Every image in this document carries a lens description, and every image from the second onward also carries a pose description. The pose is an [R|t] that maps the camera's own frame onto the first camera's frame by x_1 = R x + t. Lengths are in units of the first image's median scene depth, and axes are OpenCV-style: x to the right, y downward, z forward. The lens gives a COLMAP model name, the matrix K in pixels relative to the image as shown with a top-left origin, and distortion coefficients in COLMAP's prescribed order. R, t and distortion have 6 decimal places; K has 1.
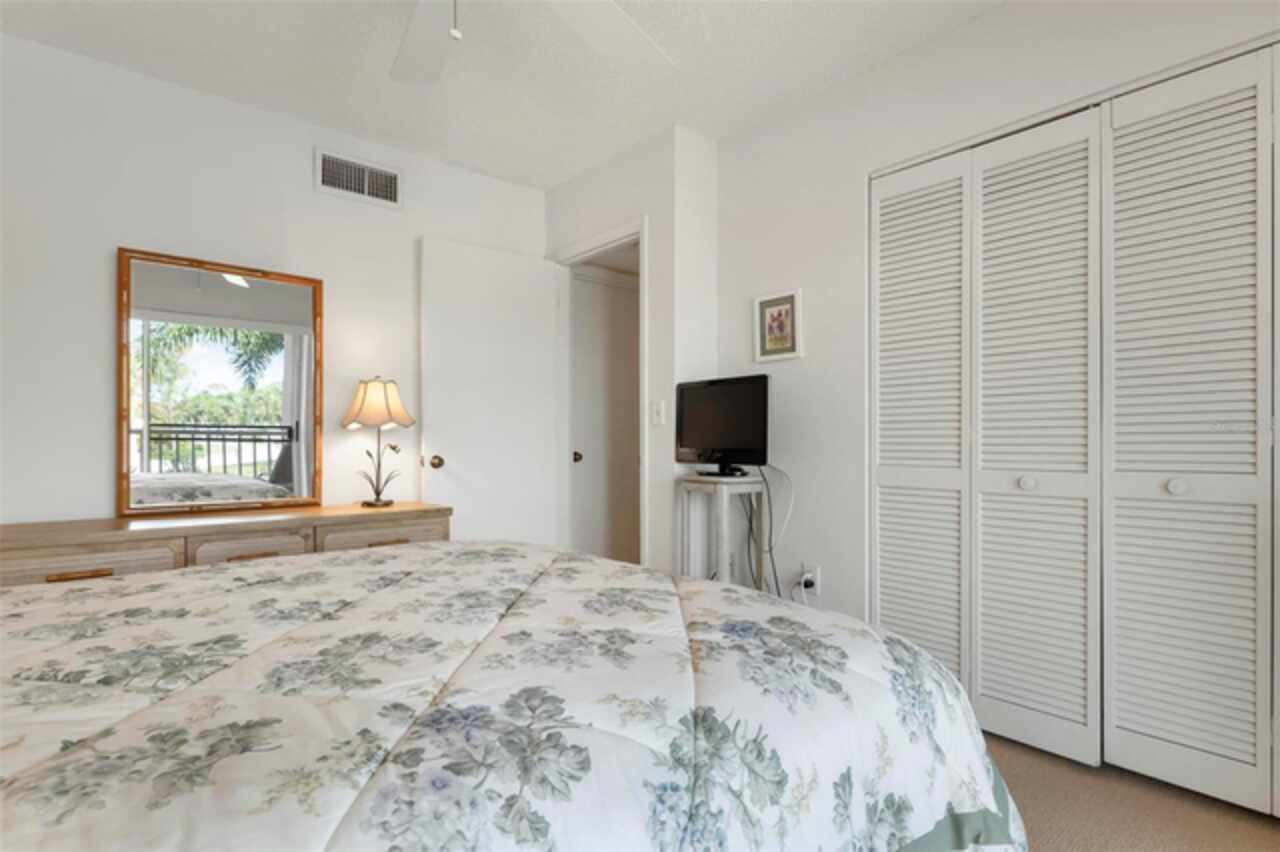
lens RADIAL K [[639.1, 0, 663.6], [0, 639.1, 431.5], [0, 0, 1]] dist [0.027334, -0.013048]
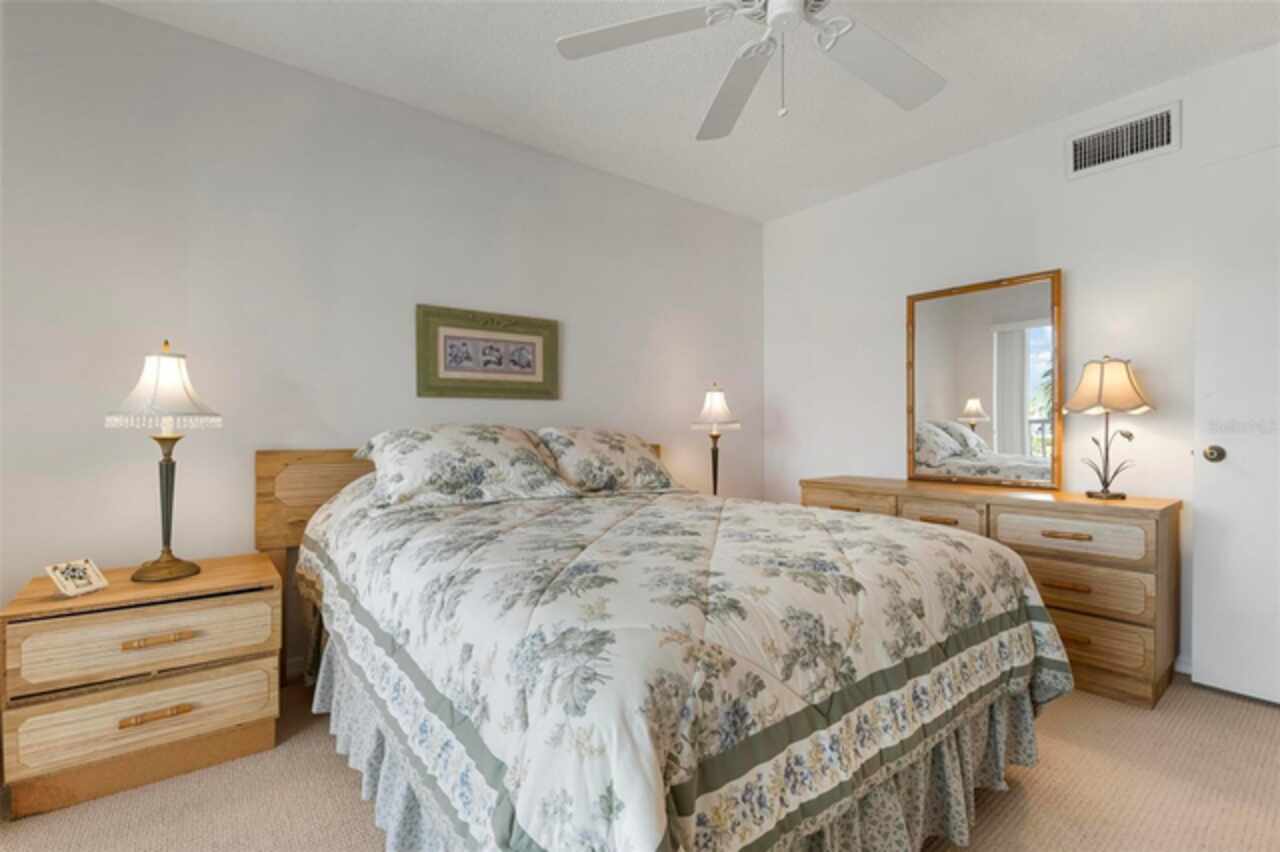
lens RADIAL K [[578.9, 0, 646.0], [0, 578.9, 436.9], [0, 0, 1]] dist [0.000077, -0.000617]
pose [[-0.033569, 0.008368, -0.999401, 0.412720], [0.018478, 0.999799, 0.007750, 0.009967], [0.999266, -0.018207, -0.033716, 0.376112]]
